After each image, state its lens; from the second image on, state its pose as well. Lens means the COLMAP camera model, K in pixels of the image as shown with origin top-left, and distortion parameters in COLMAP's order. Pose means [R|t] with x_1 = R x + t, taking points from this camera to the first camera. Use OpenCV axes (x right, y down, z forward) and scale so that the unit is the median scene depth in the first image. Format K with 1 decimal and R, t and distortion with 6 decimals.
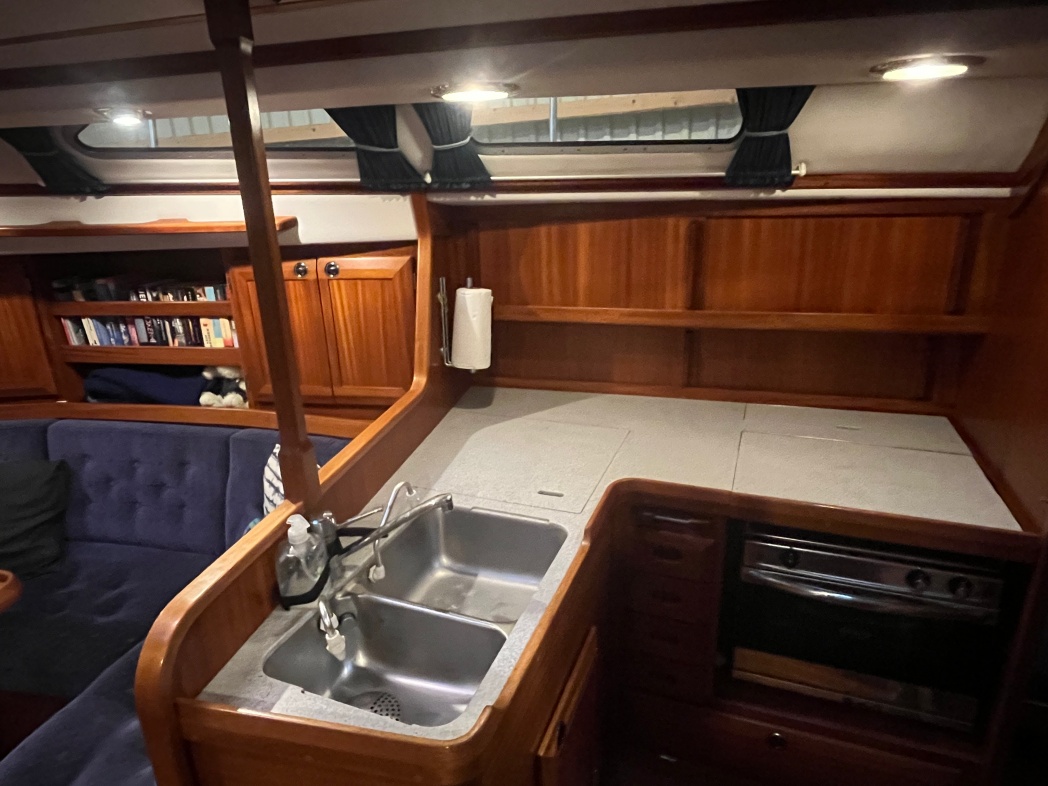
lens RADIAL K [[633.9, 0, 518.5], [0, 633.9, 384.5], [0, 0, 1]] dist [-0.001226, -0.001879]
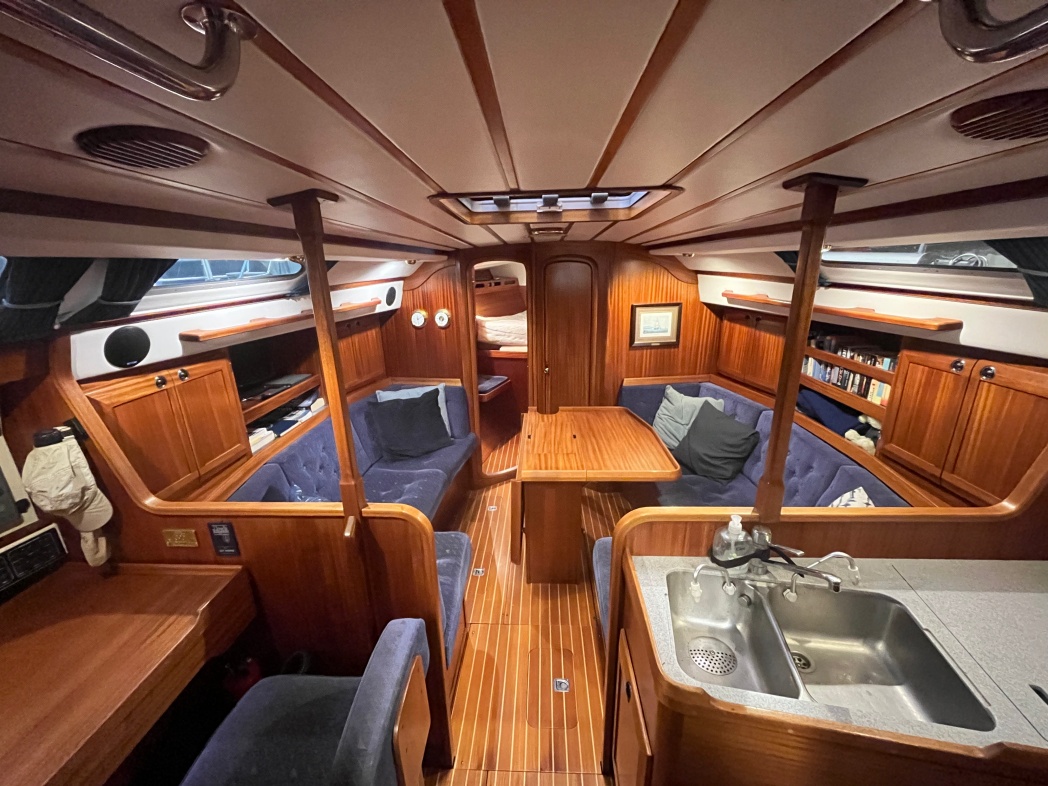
lens RADIAL K [[424.7, 0, 522.0], [0, 424.7, 392.1], [0, 0, 1]] dist [-0.004250, 0.000354]
pose [[0.158387, 0.317098, -0.935073, 0.248412], [-0.283925, 0.921656, 0.264456, -0.112935], [0.945675, 0.223604, 0.236010, 0.093925]]
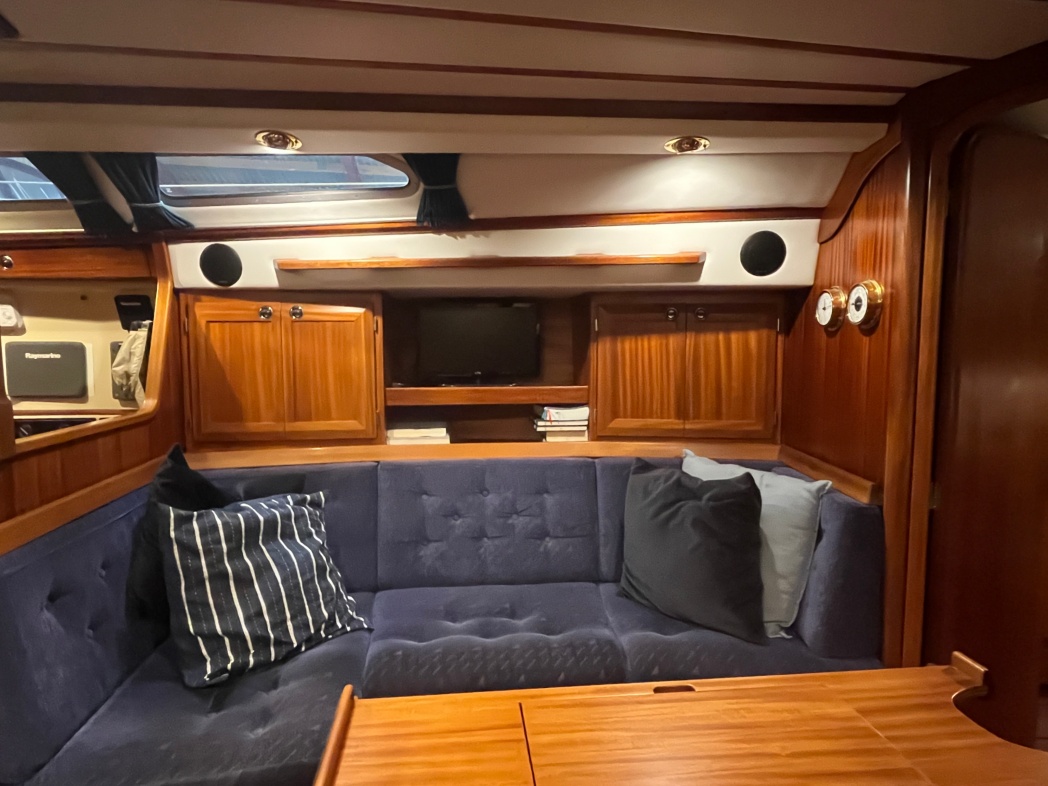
lens RADIAL K [[601.2, 0, 514.0], [0, 601.2, 395.2], [0, 0, 1]] dist [-0.000665, 0.000223]
pose [[-0.951396, 0.060601, -0.301950, -0.654345], [-0.063288, 0.921051, 0.384265, -0.031401], [0.301399, 0.384697, -0.872449, 0.717549]]
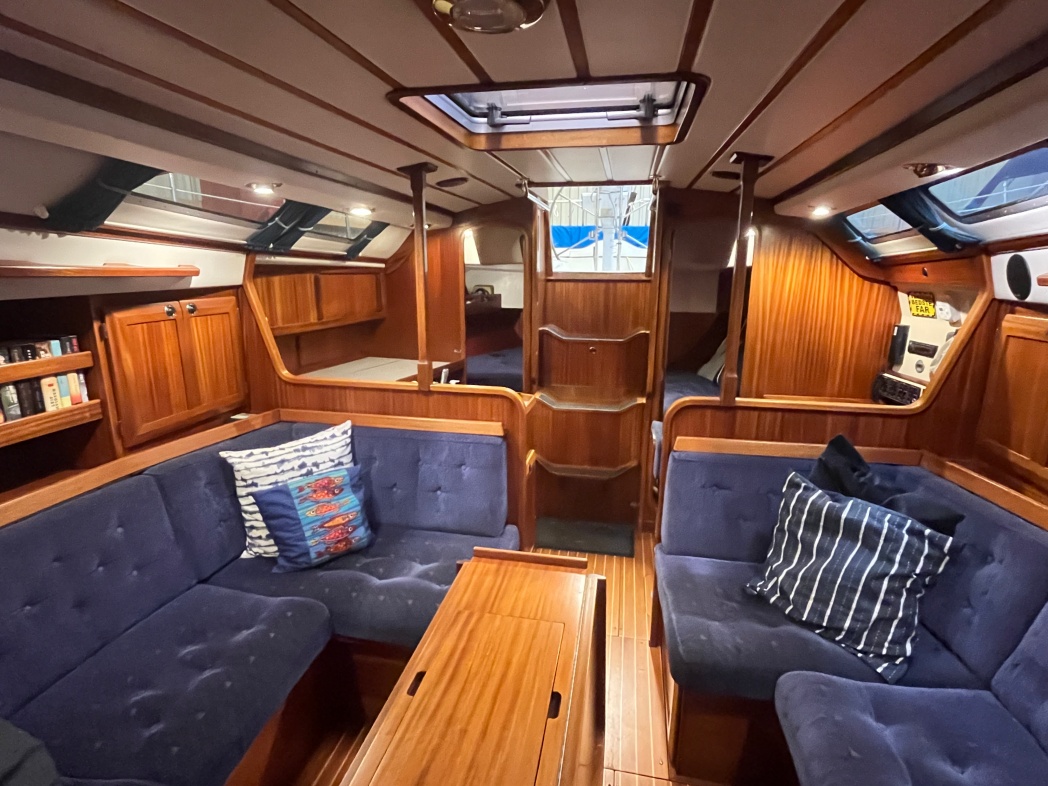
lens RADIAL K [[546.3, 0, 516.9], [0, 546.3, 391.7], [0, 0, 1]] dist [0.001305, 0.000669]
pose [[-0.005987, -0.188055, 0.982140, -1.342653], [0.297295, 0.937414, 0.181303, -0.032171], [-0.954767, 0.293070, 0.050295, 0.367355]]
